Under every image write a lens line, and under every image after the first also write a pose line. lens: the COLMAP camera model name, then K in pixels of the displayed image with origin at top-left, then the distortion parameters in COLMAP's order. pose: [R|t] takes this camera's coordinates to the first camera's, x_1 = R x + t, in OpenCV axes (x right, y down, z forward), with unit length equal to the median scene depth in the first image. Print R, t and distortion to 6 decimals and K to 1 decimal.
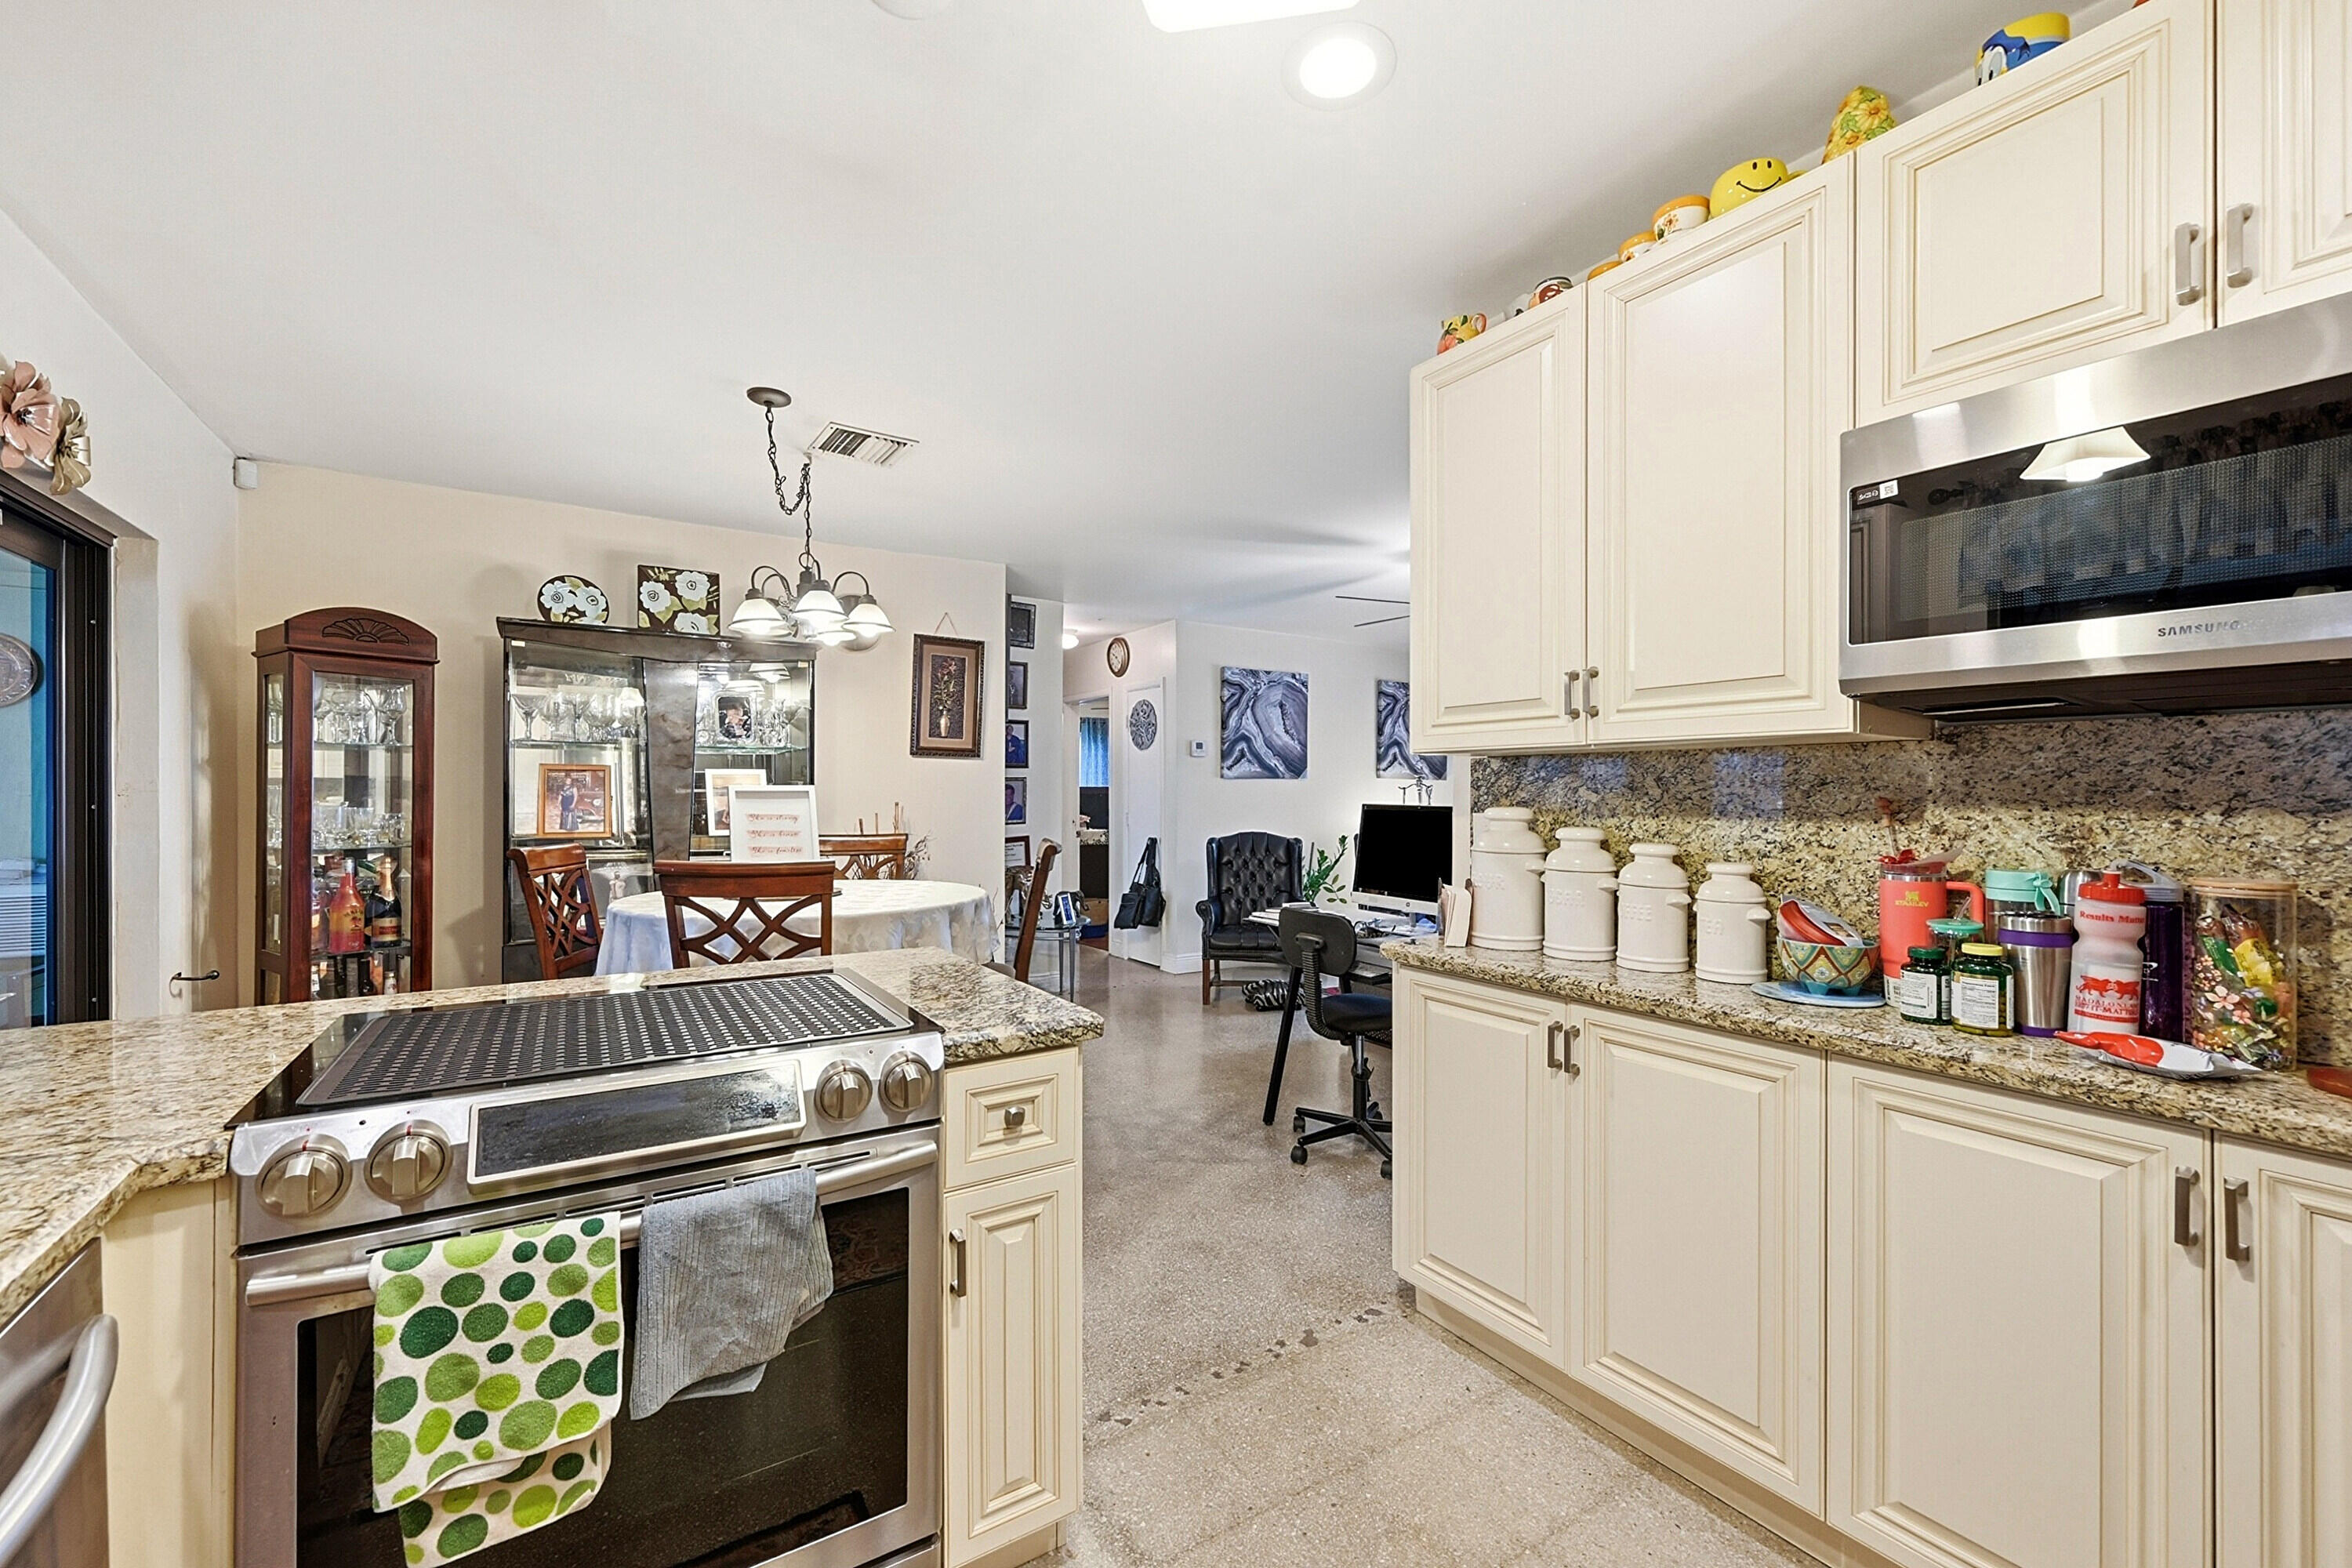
lens RADIAL K [[938.7, 0, 1180.2], [0, 938.7, 787.2], [0, 0, 1]] dist [-0.003017, 0.000812]
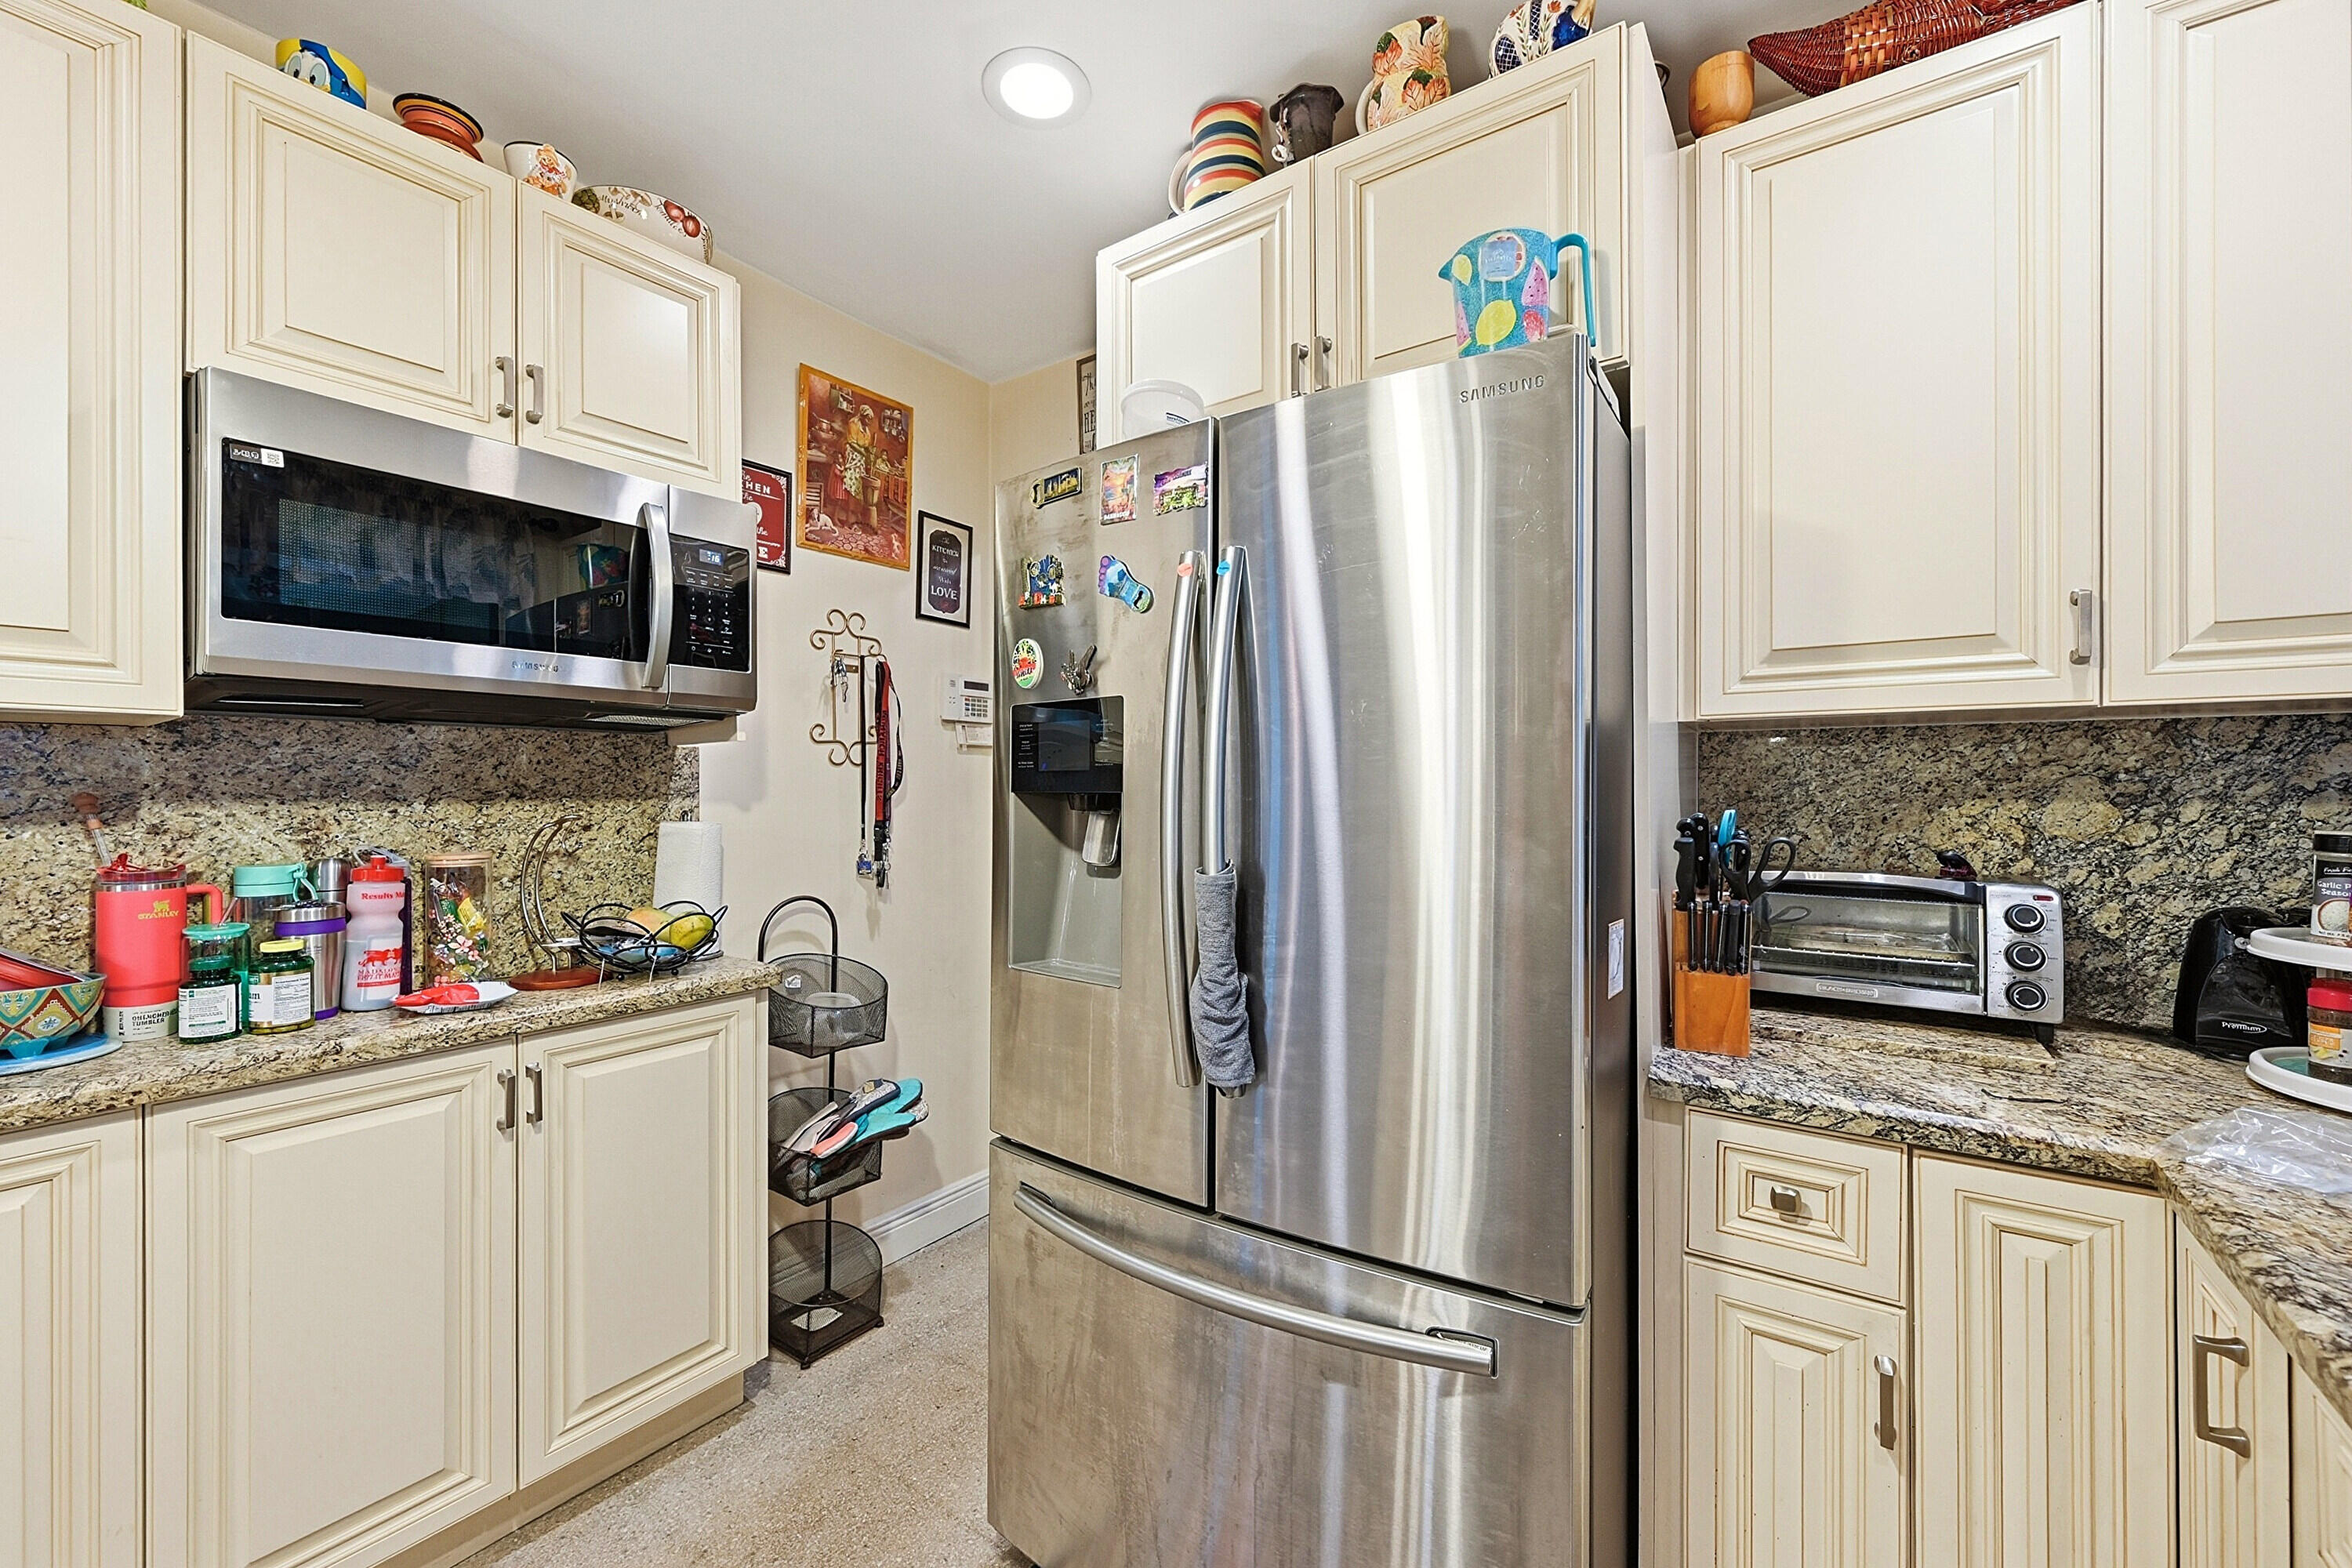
lens RADIAL K [[938.7, 0, 1165.1], [0, 938.7, 785.5], [0, 0, 1]] dist [-0.003017, 0.000812]
pose [[-0.356698, 0.000169, 0.934220, -0.259835], [-0.003934, 0.999991, -0.001683, 0.001338], [-0.934211, -0.004276, -0.356695, 0.315828]]
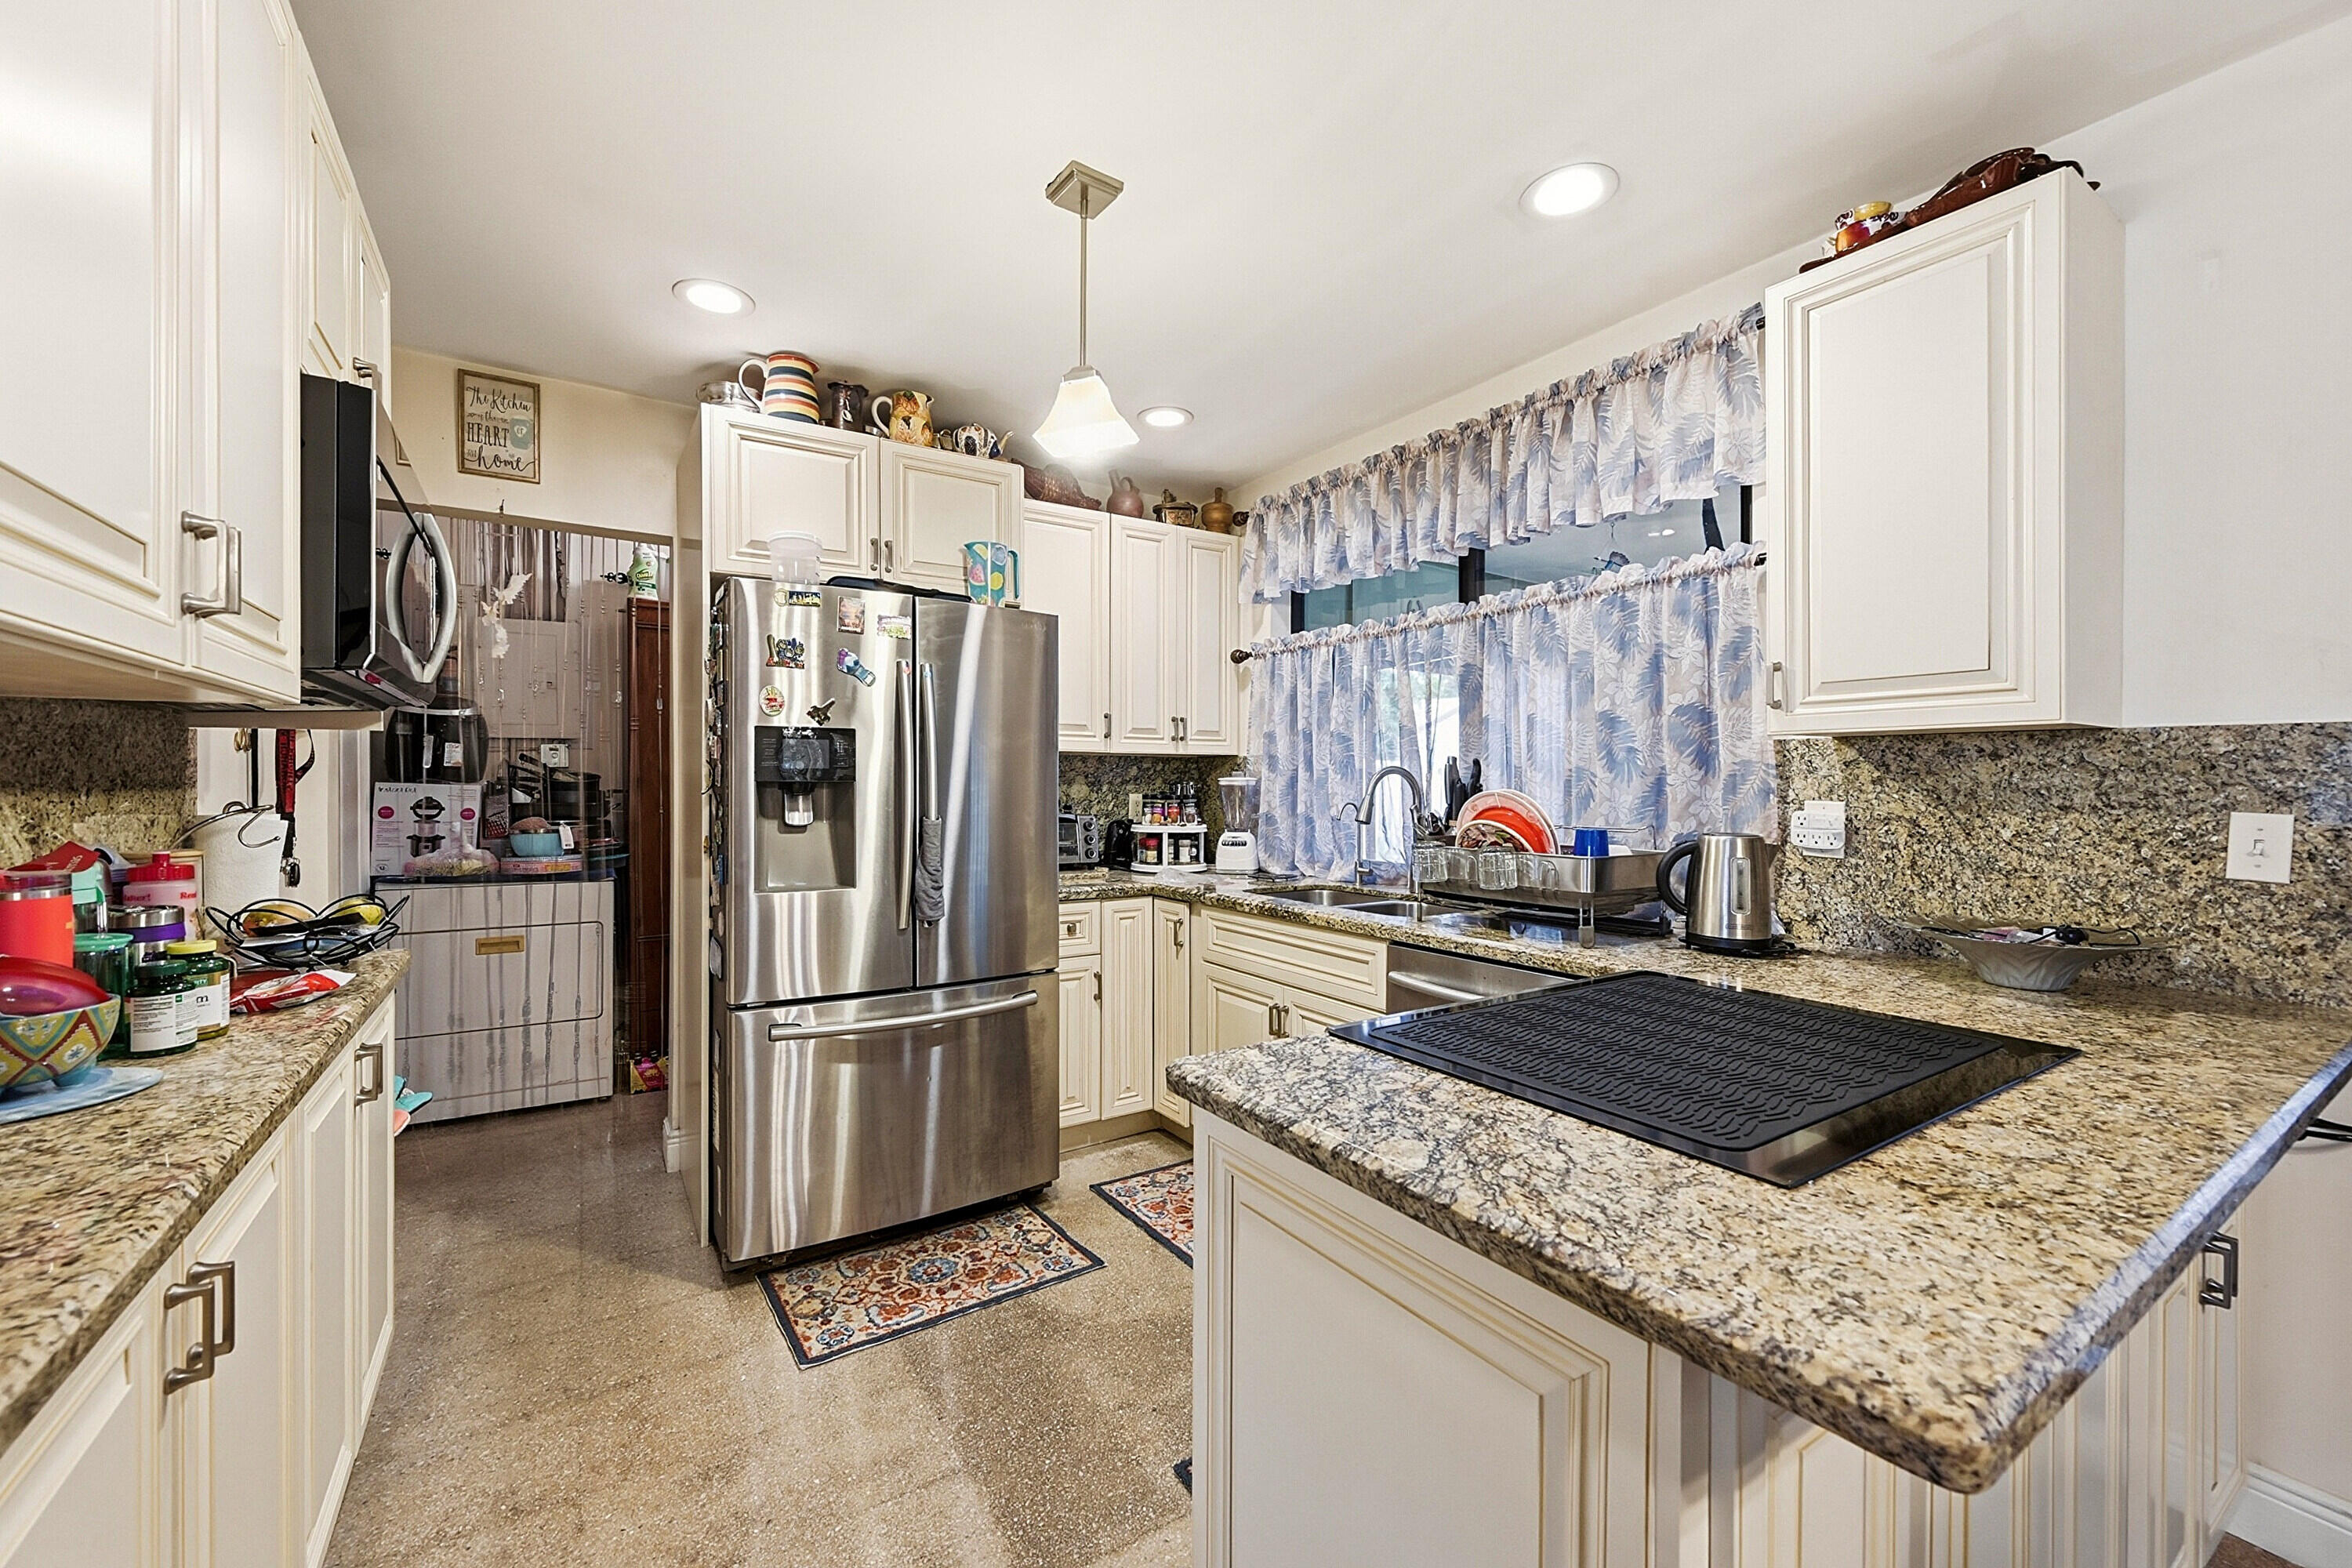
lens RADIAL K [[938.7, 0, 1172.0], [0, 938.7, 789.3], [0, 0, 1]] dist [-0.003017, 0.000812]
pose [[-0.999958, -0.004464, 0.008017, -0.065069], [-0.004420, 0.999975, 0.005587, 0.006103], [-0.008042, 0.005551, -0.999952, 1.241155]]
